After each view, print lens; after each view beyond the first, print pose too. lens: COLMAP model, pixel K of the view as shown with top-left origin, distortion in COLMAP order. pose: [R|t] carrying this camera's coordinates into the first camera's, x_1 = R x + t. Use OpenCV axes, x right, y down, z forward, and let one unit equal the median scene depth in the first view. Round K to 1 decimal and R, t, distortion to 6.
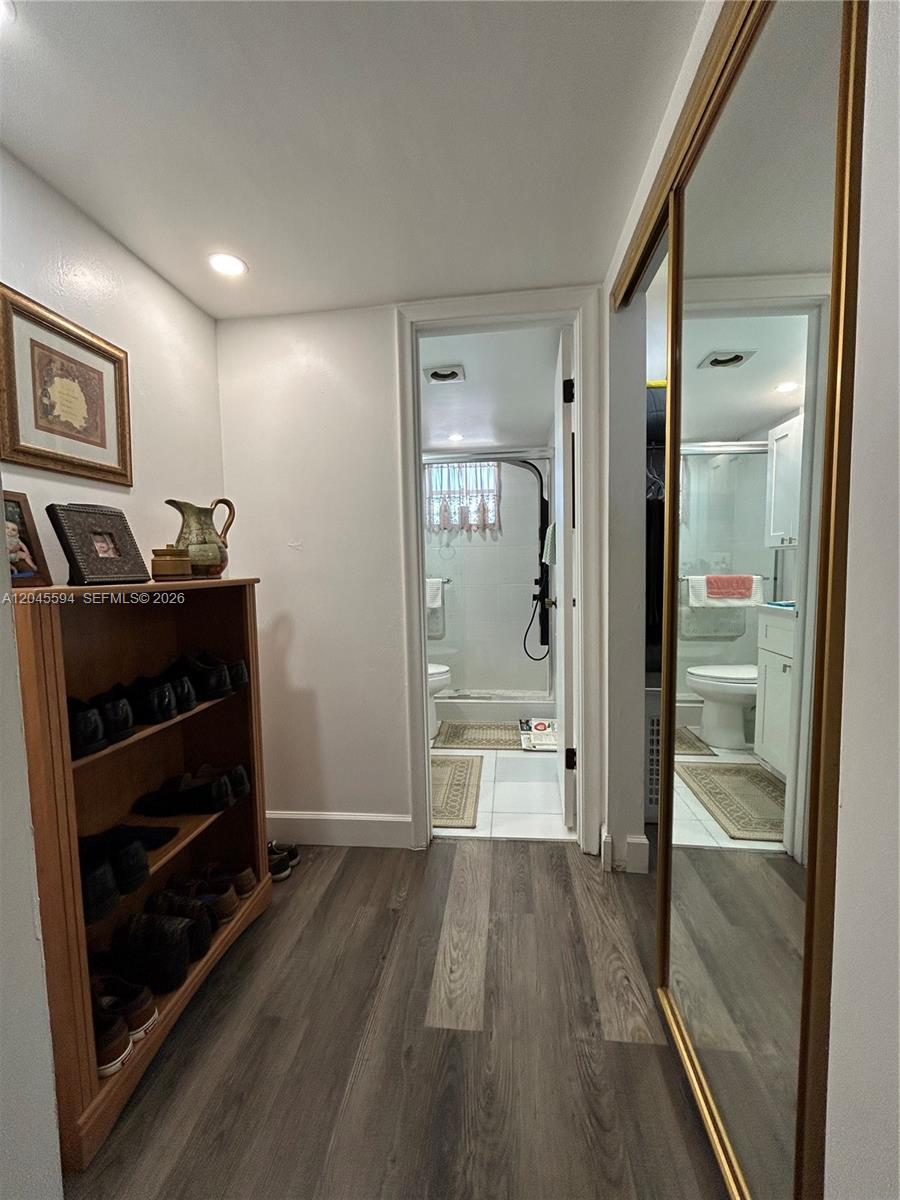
lens RADIAL K [[487.2, 0, 450.0], [0, 487.2, 600.0], [0, 0, 1]] dist [-0.001475, 0.000385]
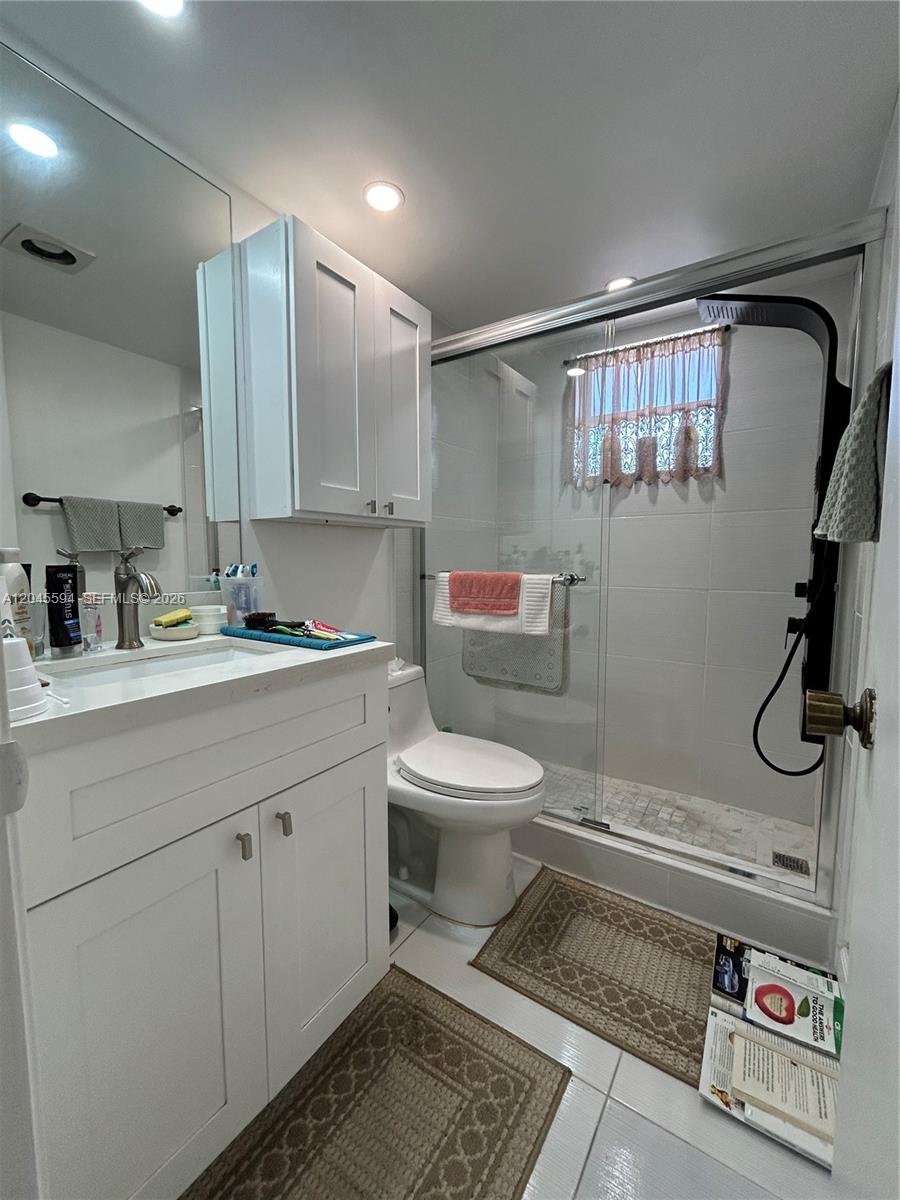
lens RADIAL K [[487.2, 0, 450.0], [0, 487.2, 600.0], [0, 0, 1]] dist [-0.001475, 0.000385]
pose [[0.889777, 0.059996, -0.452434, 0.098006], [-0.048089, 0.998128, 0.037786, -0.029597], [0.453854, -0.011864, 0.890997, 0.481636]]
